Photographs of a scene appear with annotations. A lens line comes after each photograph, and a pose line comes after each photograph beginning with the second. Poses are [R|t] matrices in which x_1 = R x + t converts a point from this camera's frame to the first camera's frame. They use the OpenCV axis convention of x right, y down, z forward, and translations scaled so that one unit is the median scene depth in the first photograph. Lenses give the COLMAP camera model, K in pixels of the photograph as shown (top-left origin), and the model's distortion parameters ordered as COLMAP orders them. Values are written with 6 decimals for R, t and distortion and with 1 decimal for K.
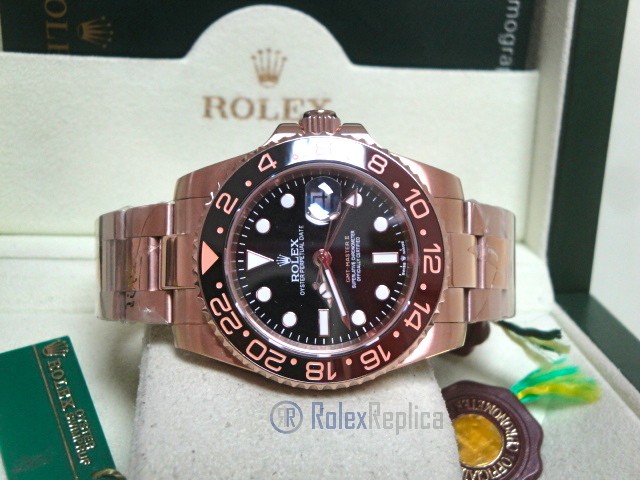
lens RADIAL K [[996.2, 0, 320.0], [0, 996.2, 240.0], [0, 0, 1]] dist [0.137737, -0.074552]
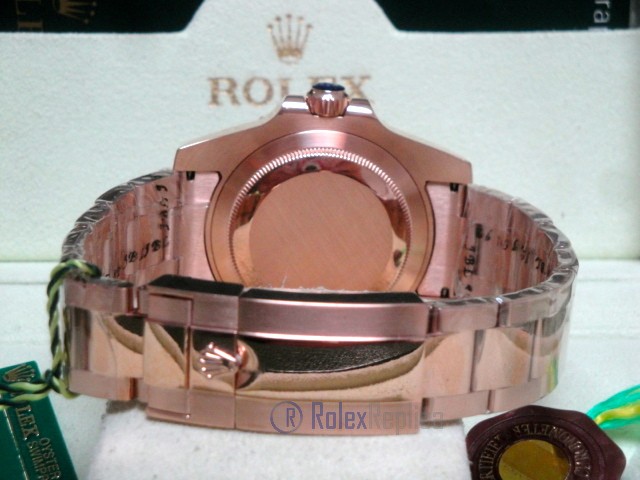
lens RADIAL K [[1664.8, 0, 320.0], [0, 1664.8, 240.0], [0, 0, 1]] dist [0.292469, 1.200359]
pose [[0.992449, -0.033087, -0.118113, 0.125468], [0.018389, 0.992183, -0.123426, 0.151910], [0.121274, 0.120322, 0.985300, -0.284551]]
